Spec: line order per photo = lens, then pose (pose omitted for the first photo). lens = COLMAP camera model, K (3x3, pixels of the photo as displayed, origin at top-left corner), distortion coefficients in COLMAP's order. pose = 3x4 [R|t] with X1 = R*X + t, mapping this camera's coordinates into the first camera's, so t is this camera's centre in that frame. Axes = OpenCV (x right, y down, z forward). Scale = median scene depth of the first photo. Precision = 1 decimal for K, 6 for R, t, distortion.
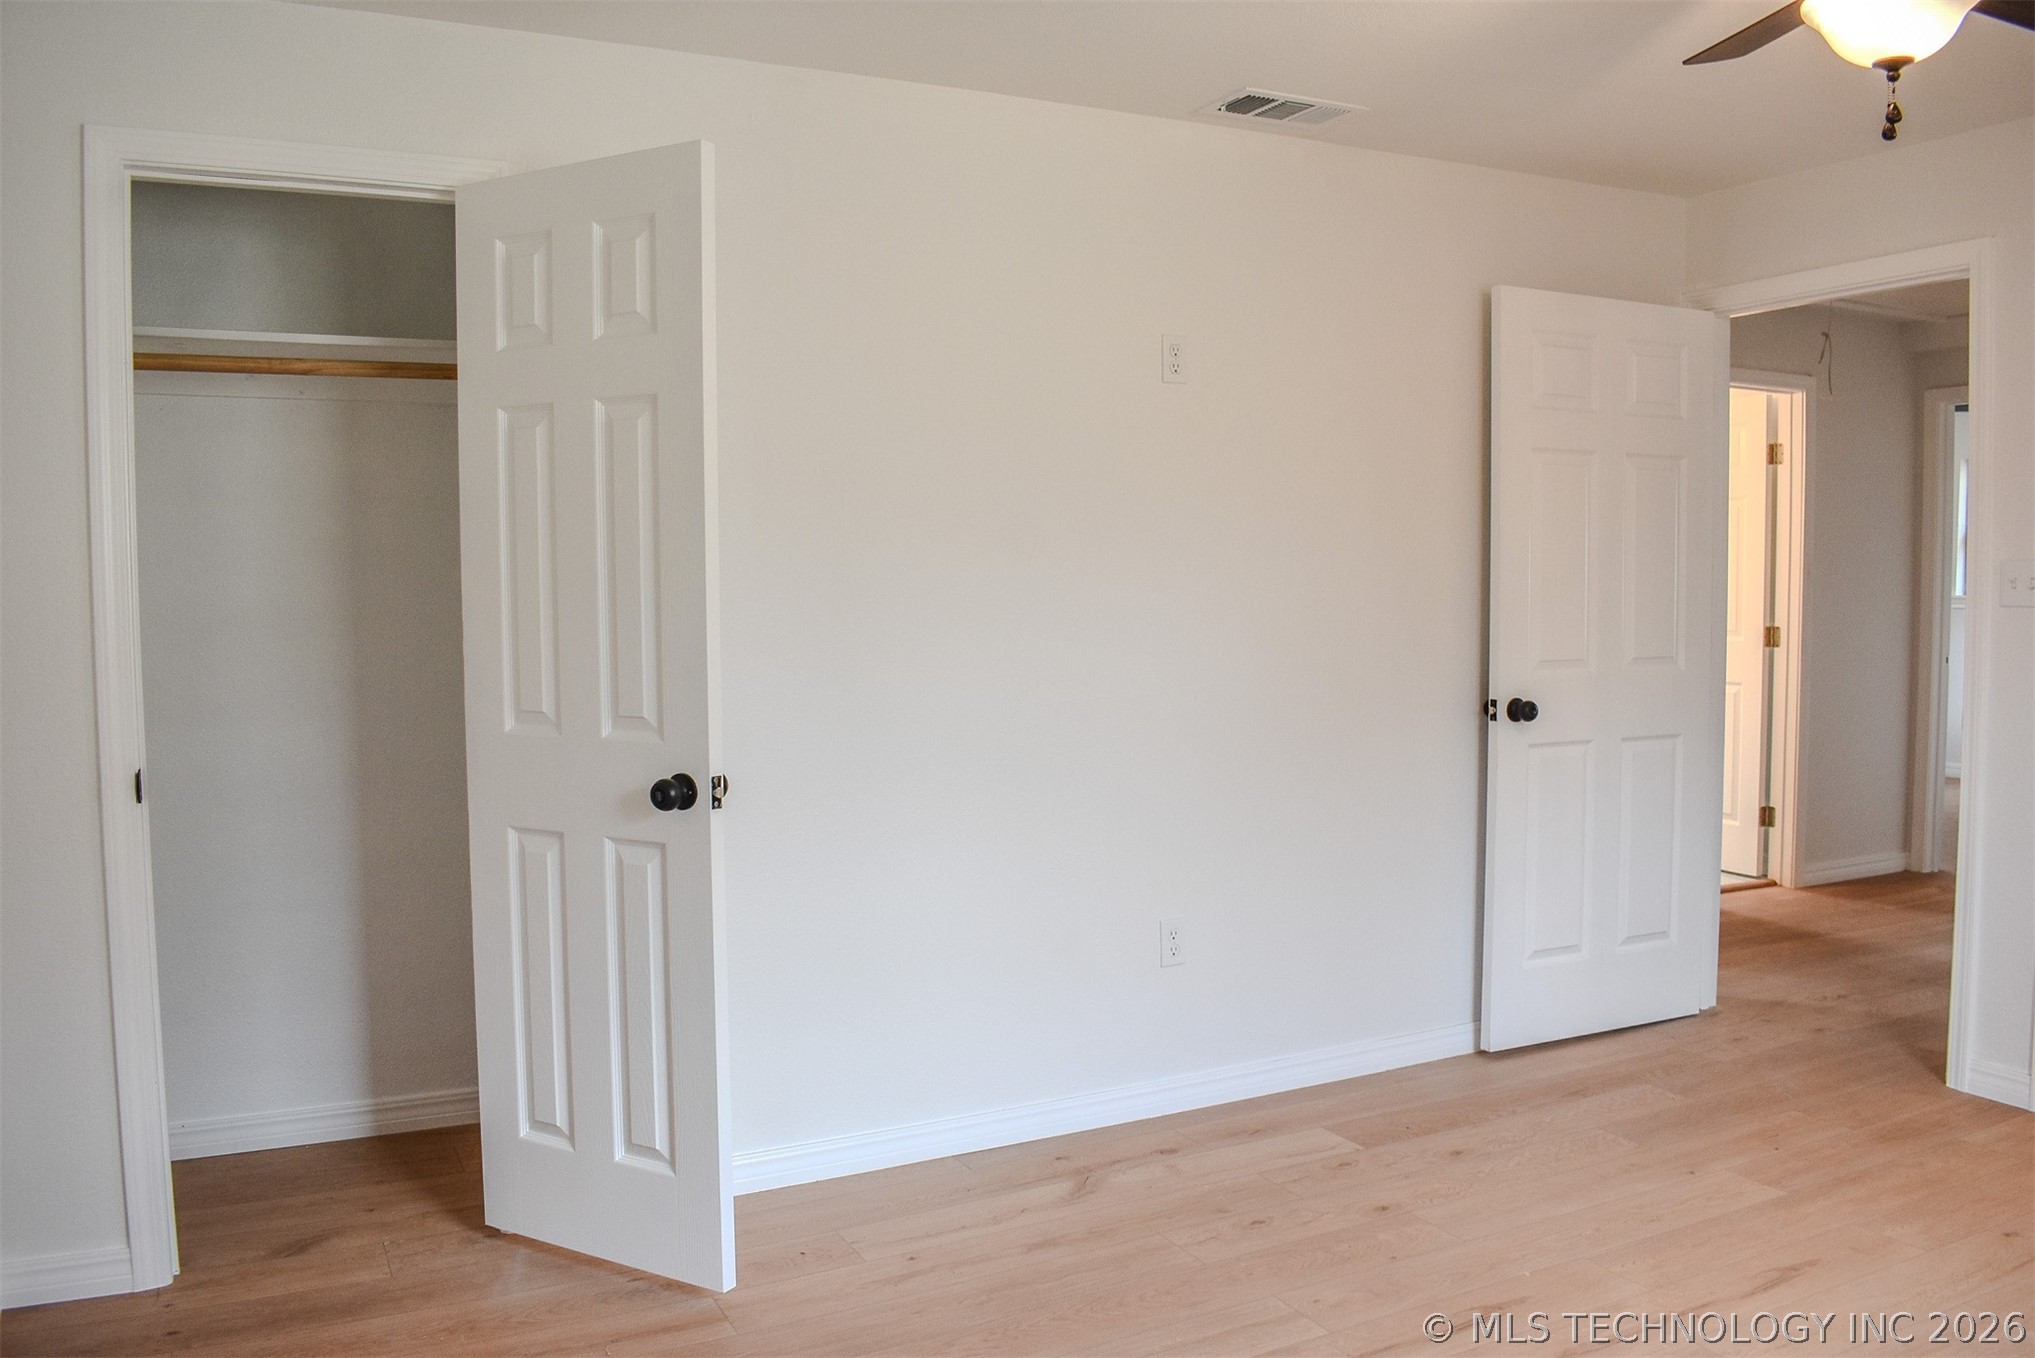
lens RADIAL K [[1601.2, 0, 1027.2], [0, 1601.2, 679.3], [0, 0, 1]] dist [-0.087221, 0.010205]
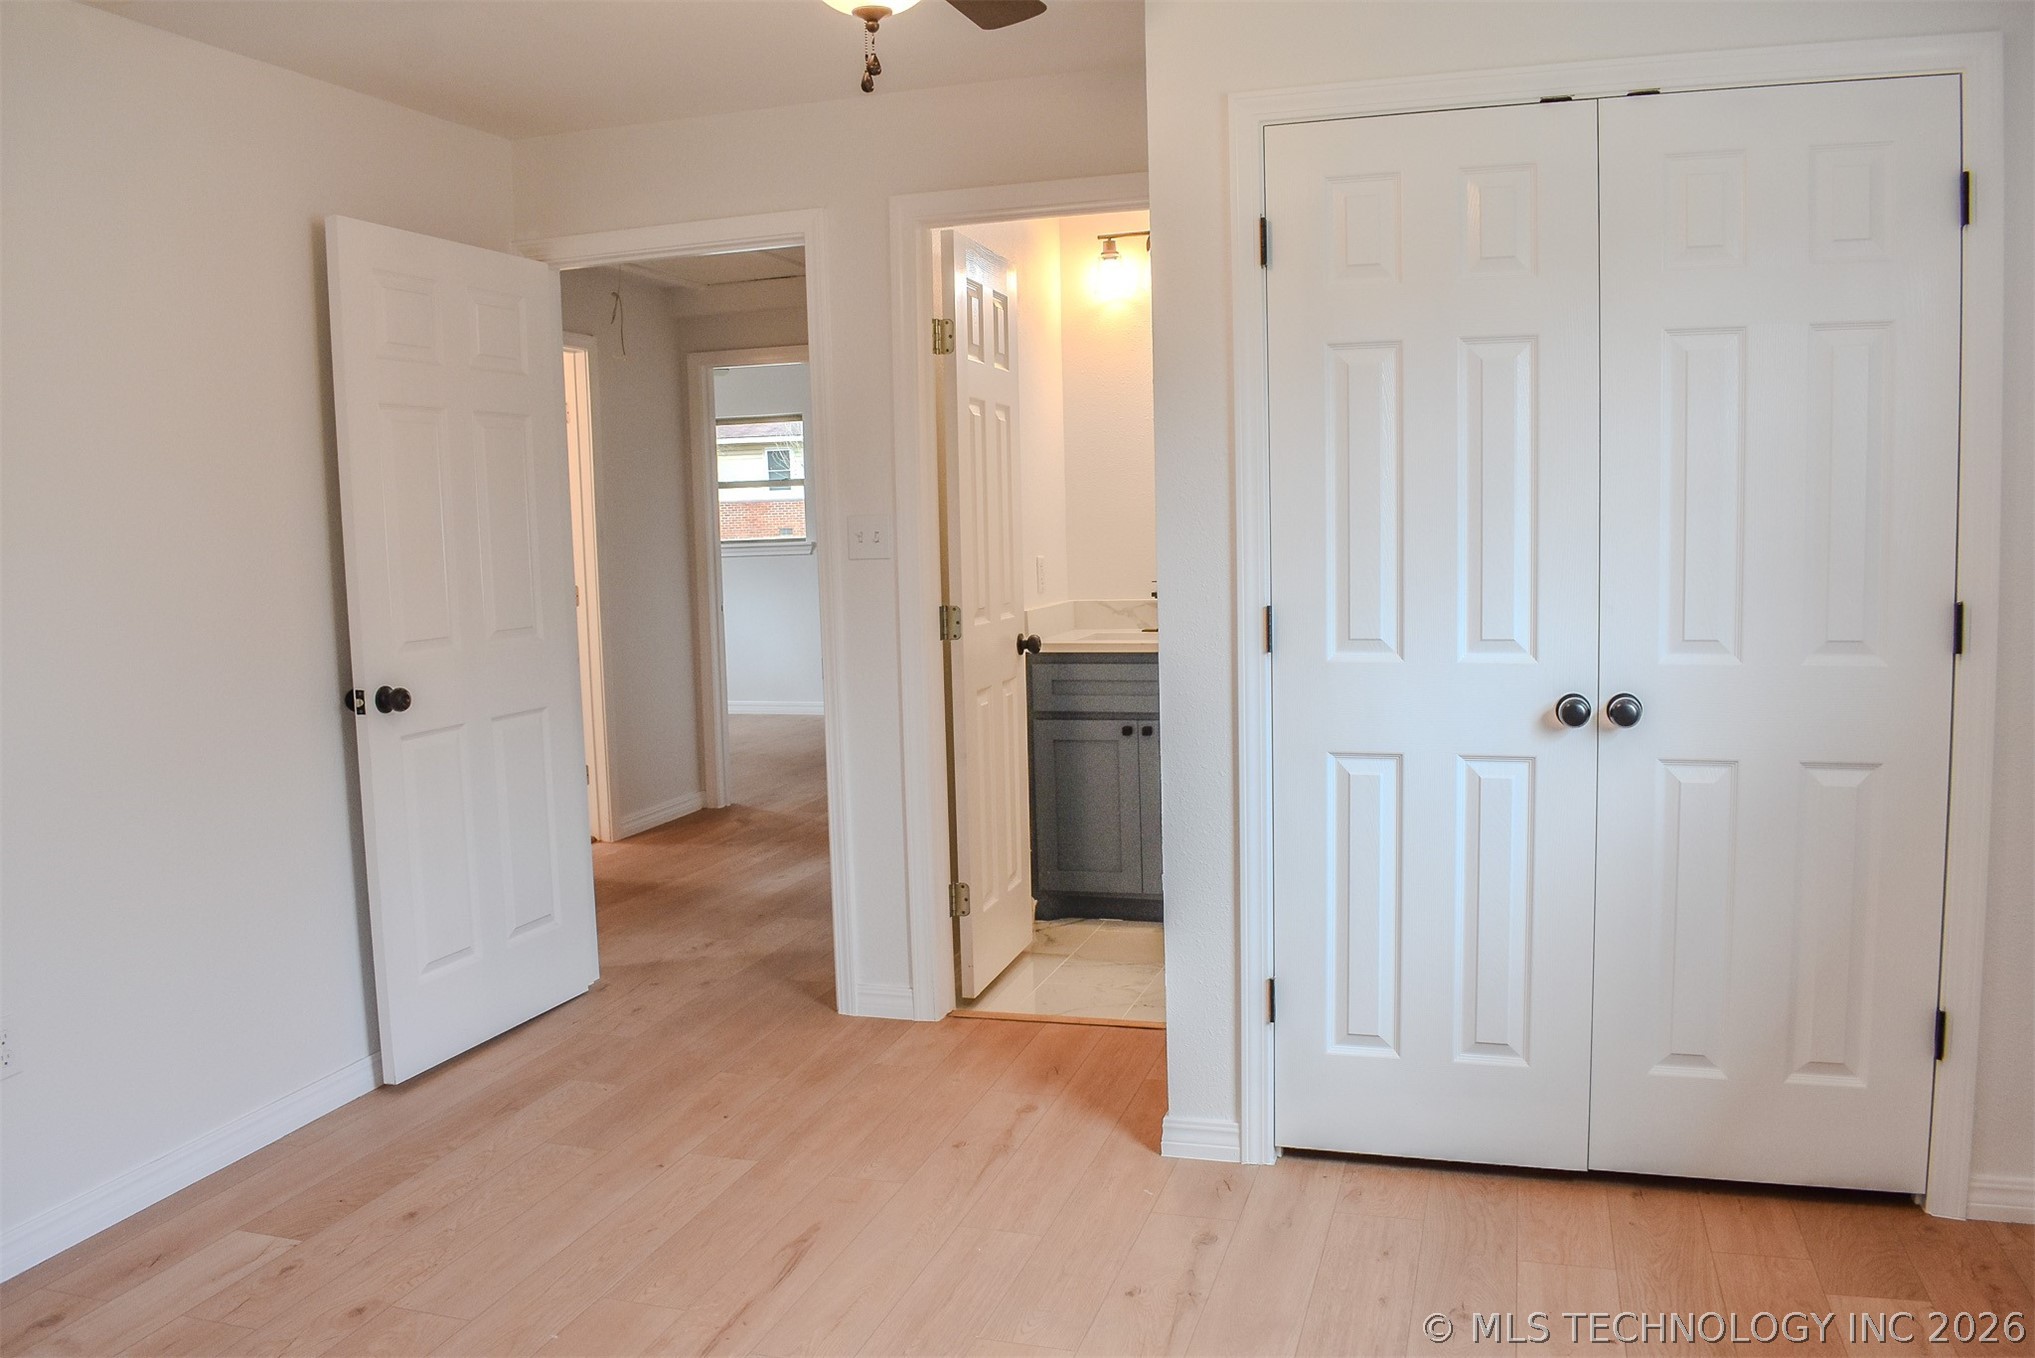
lens RADIAL K [[1601.2, 0, 1027.2], [0, 1601.2, 679.3], [0, 0, 1]] dist [-0.087221, 0.010205]
pose [[0.707339, -0.088750, 0.701280, -0.056007], [0.070406, 0.995999, 0.055034, -0.015327], [-0.703359, 0.010447, 0.710758, 0.121966]]
